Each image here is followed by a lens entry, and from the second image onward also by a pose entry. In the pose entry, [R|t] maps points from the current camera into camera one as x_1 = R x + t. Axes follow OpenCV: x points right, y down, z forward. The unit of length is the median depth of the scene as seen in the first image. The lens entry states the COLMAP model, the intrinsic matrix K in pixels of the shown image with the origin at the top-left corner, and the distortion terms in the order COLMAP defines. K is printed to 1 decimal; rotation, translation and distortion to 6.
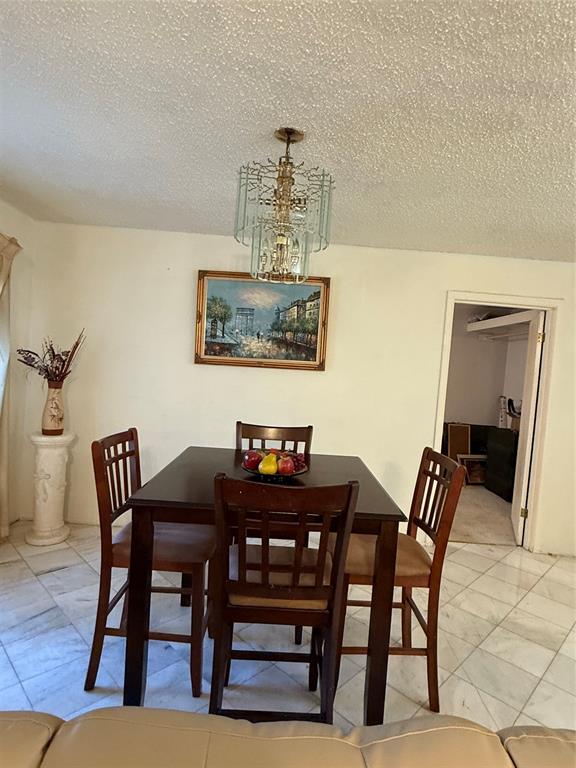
lens RADIAL K [[424.2, 0, 287.5], [0, 424.2, 384.5], [0, 0, 1]] dist [0.000152, -0.000019]
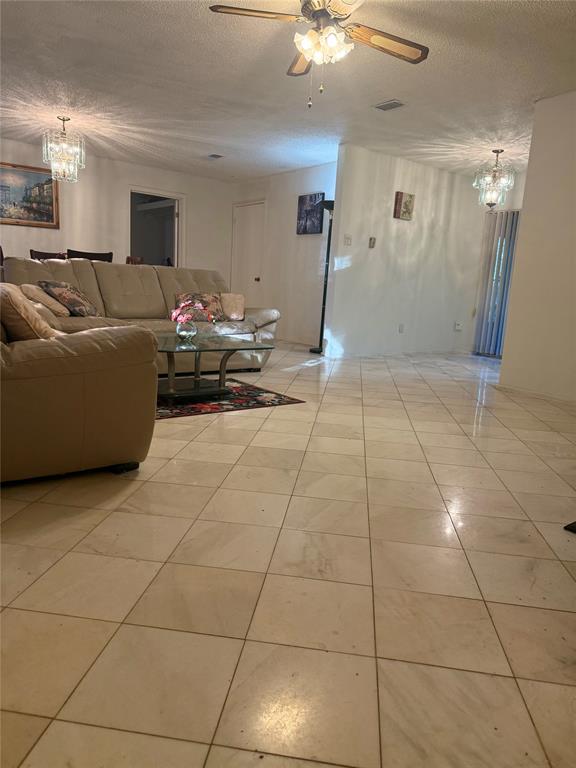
lens RADIAL K [[532.9, 0, 288.9], [0, 532.9, 386.1], [0, 0, 1]] dist [0.000368, 0.000382]
pose [[0.785381, -0.145757, 0.601608, -0.560758], [0.035424, 0.980873, 0.191401, 0.206888], [-0.617998, -0.129011, 0.775522, -1.274018]]
